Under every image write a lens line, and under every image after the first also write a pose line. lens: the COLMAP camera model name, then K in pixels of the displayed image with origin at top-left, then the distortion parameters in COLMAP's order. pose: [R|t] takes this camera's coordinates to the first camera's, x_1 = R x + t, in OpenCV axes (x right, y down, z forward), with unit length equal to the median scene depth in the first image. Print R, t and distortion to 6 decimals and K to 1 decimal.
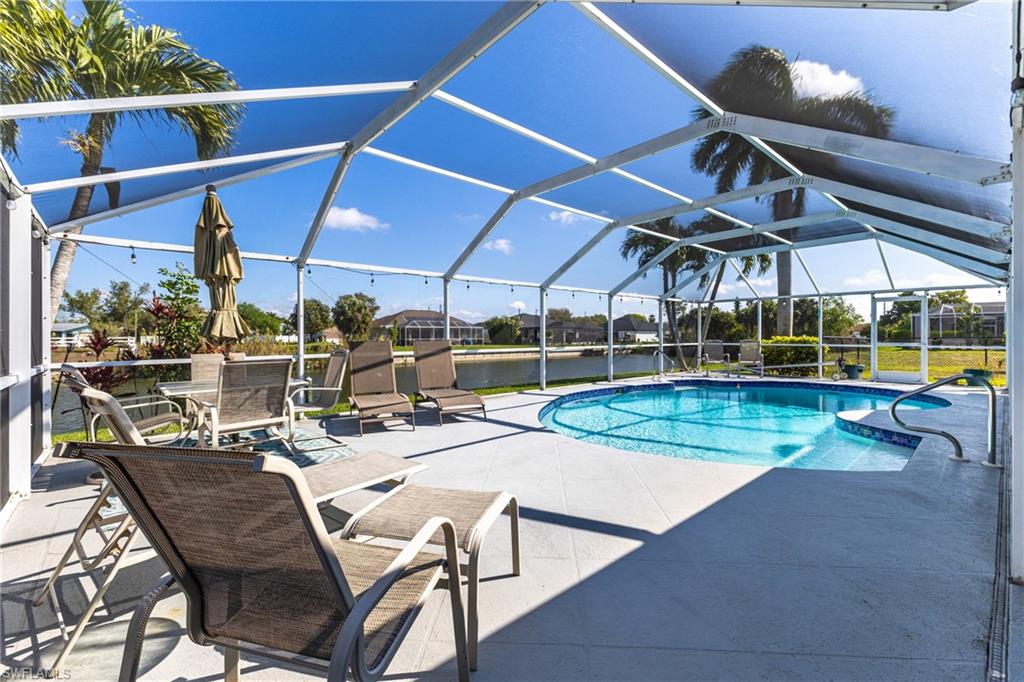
lens RADIAL K [[439.8, 0, 515.4], [0, 439.8, 337.1], [0, 0, 1]] dist [0.010920, -0.002500]
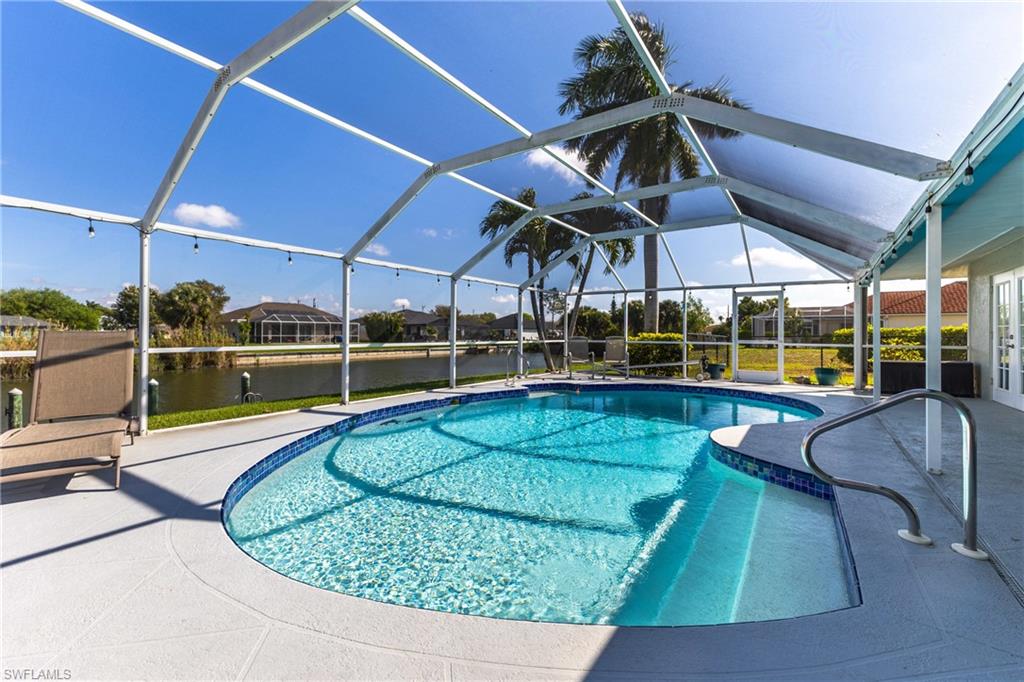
lens RADIAL K [[439.8, 0, 517.2], [0, 439.8, 332.8], [0, 0, 1]] dist [0.010920, -0.002500]
pose [[0.968995, 0.008557, 0.246931, 0.122853], [-0.007144, 0.999953, -0.006615, 0.006153], [-0.246976, 0.004646, 0.969010, 0.193713]]
